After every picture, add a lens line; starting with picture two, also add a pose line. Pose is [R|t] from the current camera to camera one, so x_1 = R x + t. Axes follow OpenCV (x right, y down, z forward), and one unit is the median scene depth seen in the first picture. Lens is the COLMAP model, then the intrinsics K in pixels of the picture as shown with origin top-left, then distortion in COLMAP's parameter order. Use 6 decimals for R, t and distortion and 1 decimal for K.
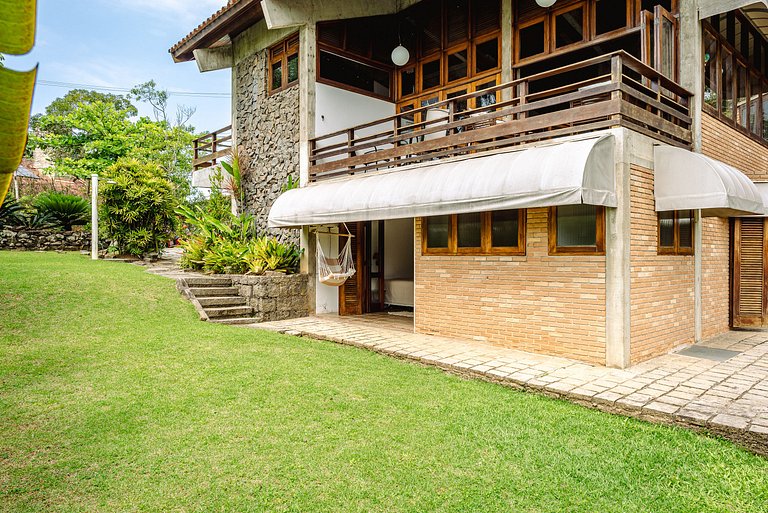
lens RADIAL K [[526.3, 0, 387.8], [0, 526.3, 257.2], [0, 0, 1]] dist [0.002306, 0.005554]
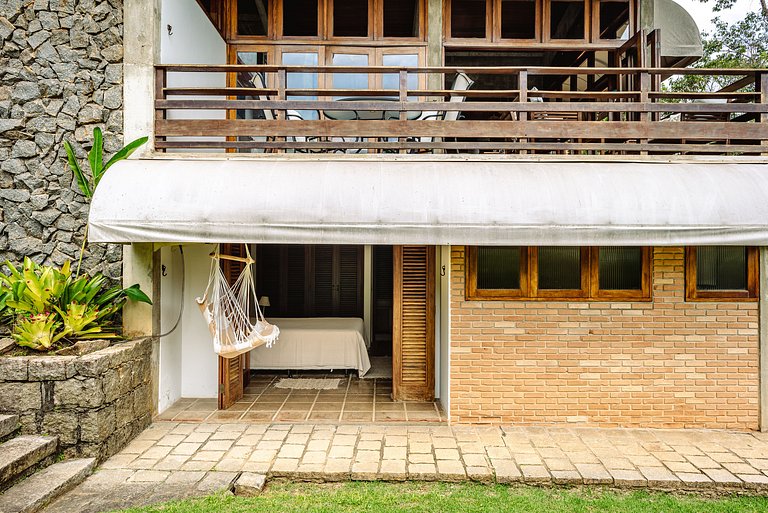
lens RADIAL K [[526.3, 0, 387.8], [0, 526.3, 257.2], [0, 0, 1]] dist [0.002306, 0.005554]
pose [[0.674777, 0.005910, 0.737998, -0.400744], [-0.003706, 0.999982, -0.004620, -0.044827], [-0.738012, 0.000382, 0.674787, 0.551415]]
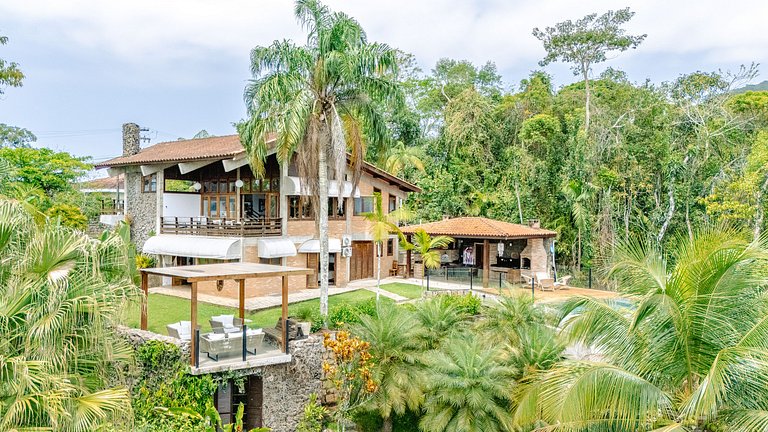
lens RADIAL K [[542.4, 0, 384.0], [0, 542.4, 216.0], [0, 0, 1]] dist [-0.000005, -0.000108]
pose [[0.974377, 0.009121, 0.224734, 0.341500], [-0.012176, 0.999851, 0.012211, -0.297819], [-0.224589, -0.014634, 0.974344, -1.949277]]
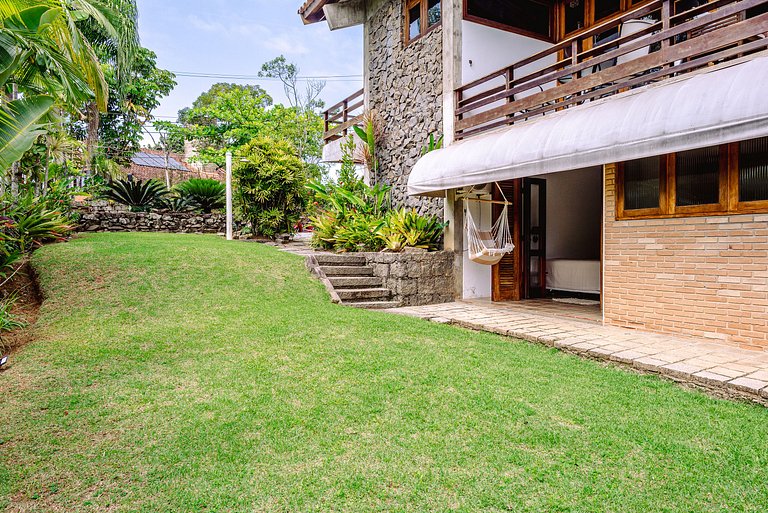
lens RADIAL K [[526.3, 0, 387.8], [0, 526.3, 257.2], [0, 0, 1]] dist [0.002306, 0.005554]
pose [[0.972420, 0.001127, -0.233233, -0.063433], [0.003048, 0.999842, 0.017538, 0.029194], [0.233216, -0.017766, 0.972263, 0.177620]]
